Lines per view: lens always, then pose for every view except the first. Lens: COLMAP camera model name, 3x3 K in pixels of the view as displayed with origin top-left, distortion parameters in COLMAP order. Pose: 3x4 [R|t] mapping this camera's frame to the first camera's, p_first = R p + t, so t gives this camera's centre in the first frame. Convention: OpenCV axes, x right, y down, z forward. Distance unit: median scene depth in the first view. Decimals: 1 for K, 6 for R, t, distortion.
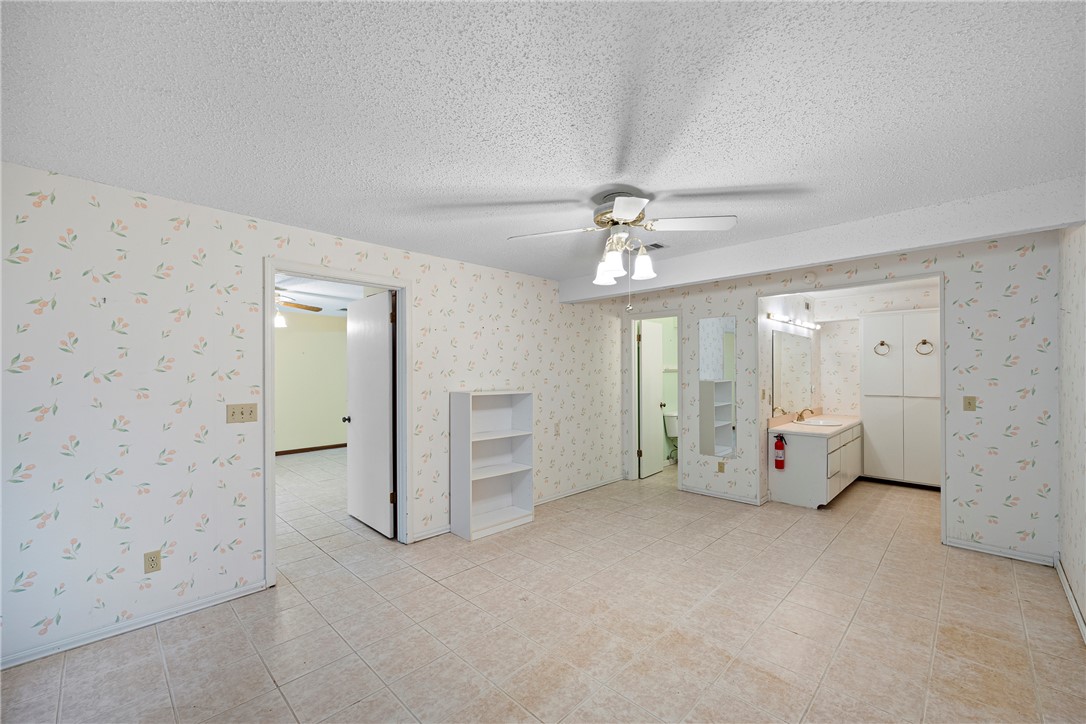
lens RADIAL K [[437.1, 0, 537.3], [0, 437.1, 368.5], [0, 0, 1]] dist [-0.001739, -0.000296]
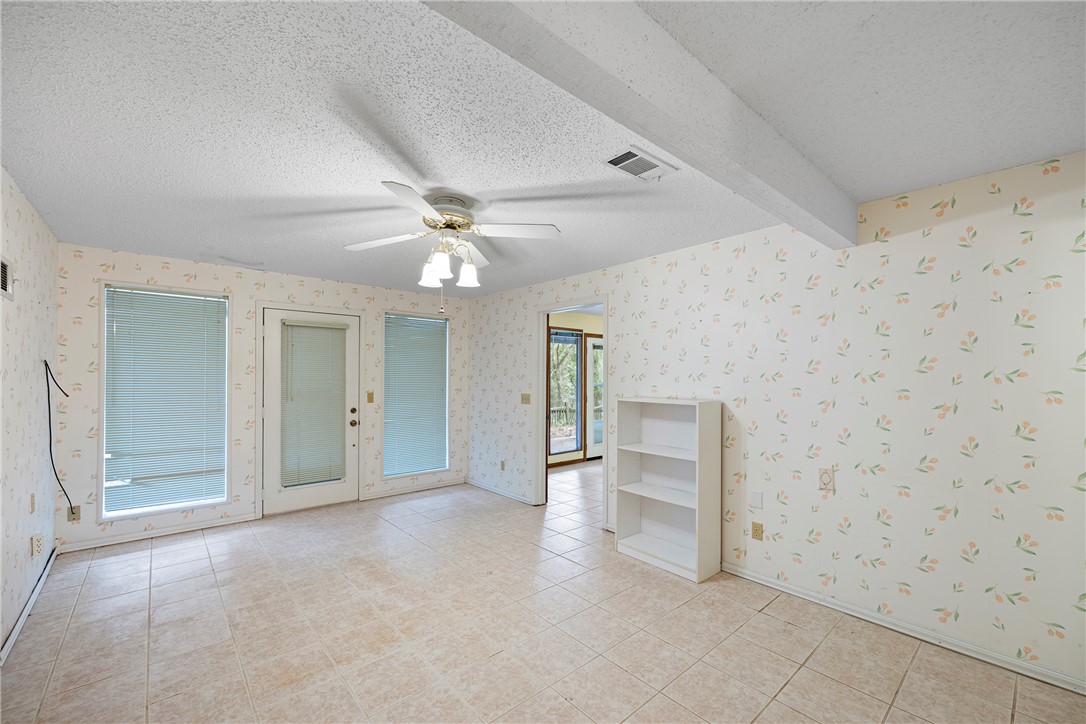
lens RADIAL K [[437.1, 0, 542.8], [0, 437.1, 372.8], [0, 0, 1]] dist [-0.001739, -0.000296]
pose [[-0.060476, -0.000361, -0.998170, 1.268951], [0.009901, 0.999951, -0.000961, -0.000384], [0.998121, -0.009941, -0.060469, 1.378267]]
